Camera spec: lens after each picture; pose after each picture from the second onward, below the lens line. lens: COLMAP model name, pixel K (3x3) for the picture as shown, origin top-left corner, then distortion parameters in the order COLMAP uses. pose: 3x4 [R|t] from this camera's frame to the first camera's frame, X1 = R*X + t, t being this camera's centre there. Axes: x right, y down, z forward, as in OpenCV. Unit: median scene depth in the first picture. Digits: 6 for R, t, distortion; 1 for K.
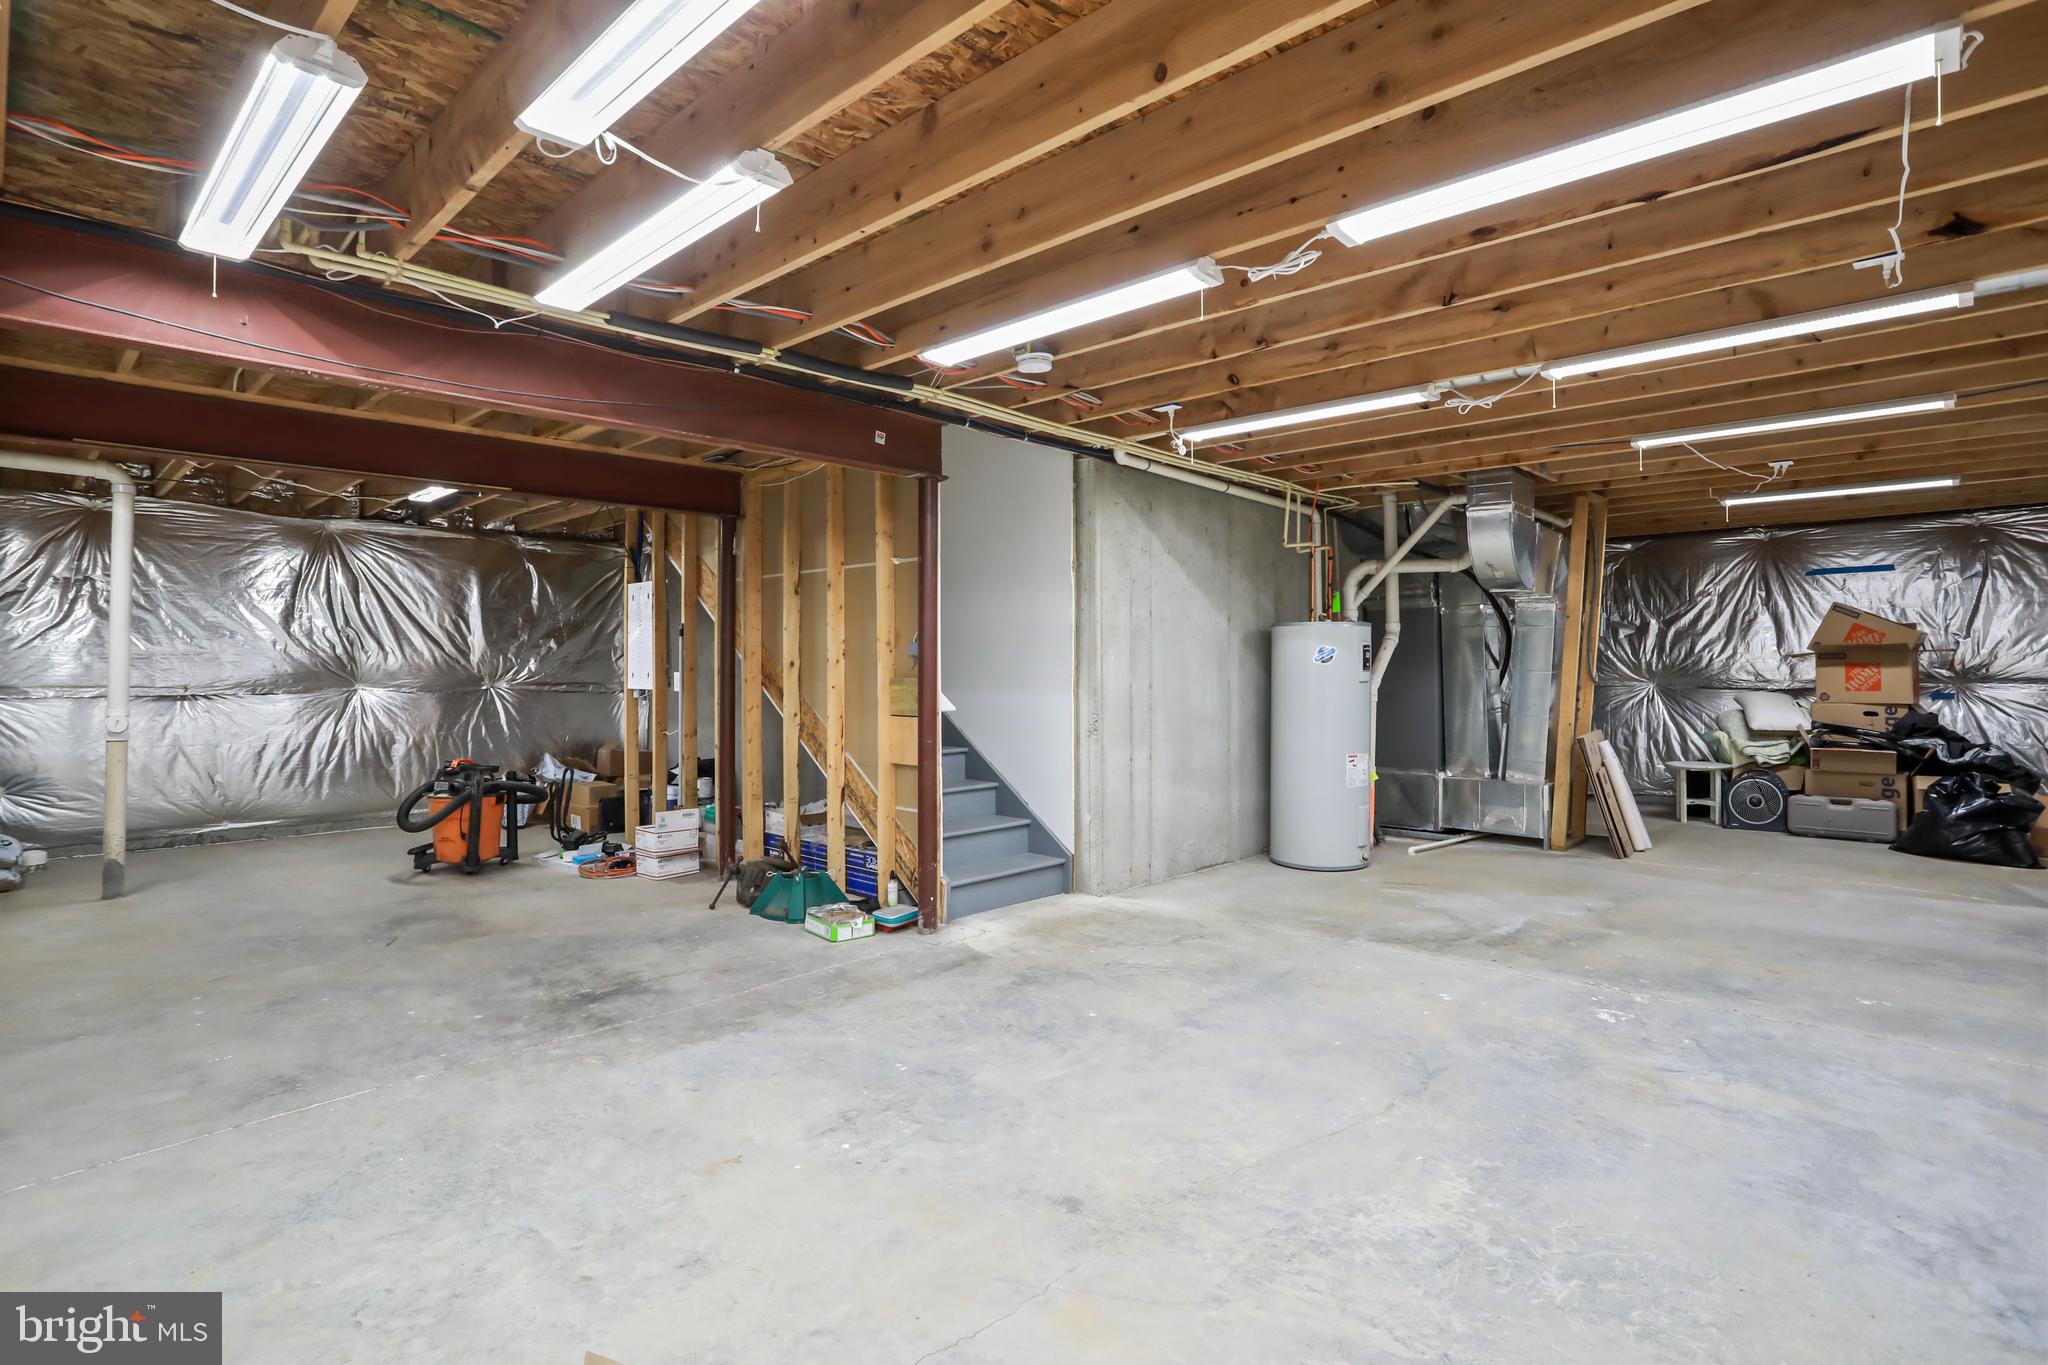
lens RADIAL K [[1068.2, 0, 1024.0], [0, 1068.2, 682.5], [0, 0, 1]] dist [-0.001484, -0.000214]
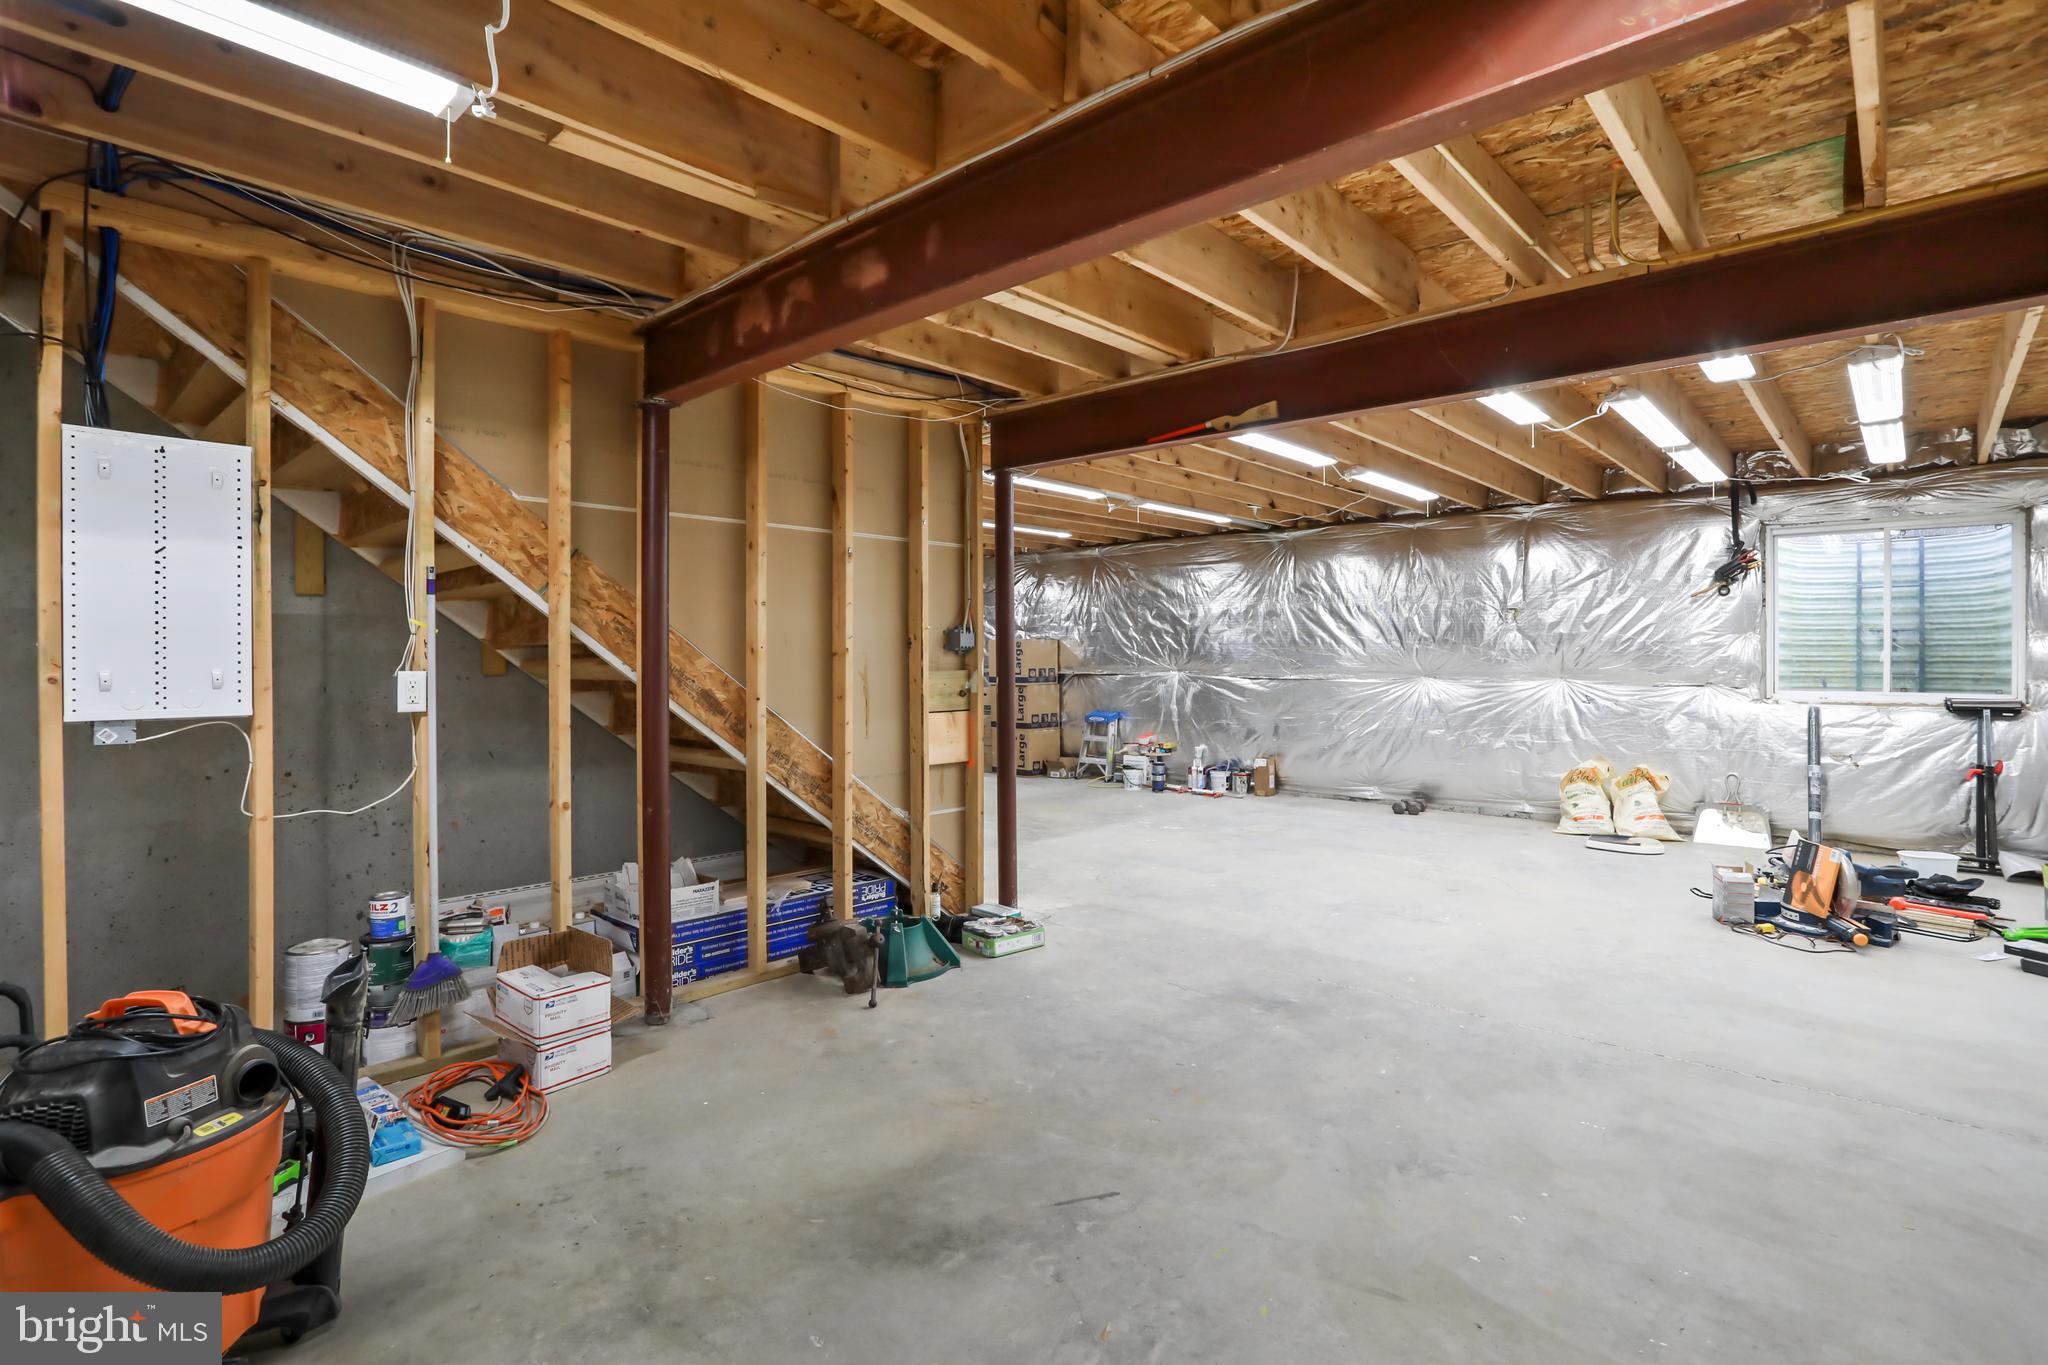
lens RADIAL K [[994.7, 0, 1024.0], [0, 994.7, 682.5], [0, 0, 1]] dist [-0.054462, 0.000555]
pose [[-0.049725, -0.026475, 0.998412, -1.282658], [0.022109, 0.999374, 0.027601, -0.019893], [-0.998518, 0.023446, -0.049109, 1.280743]]
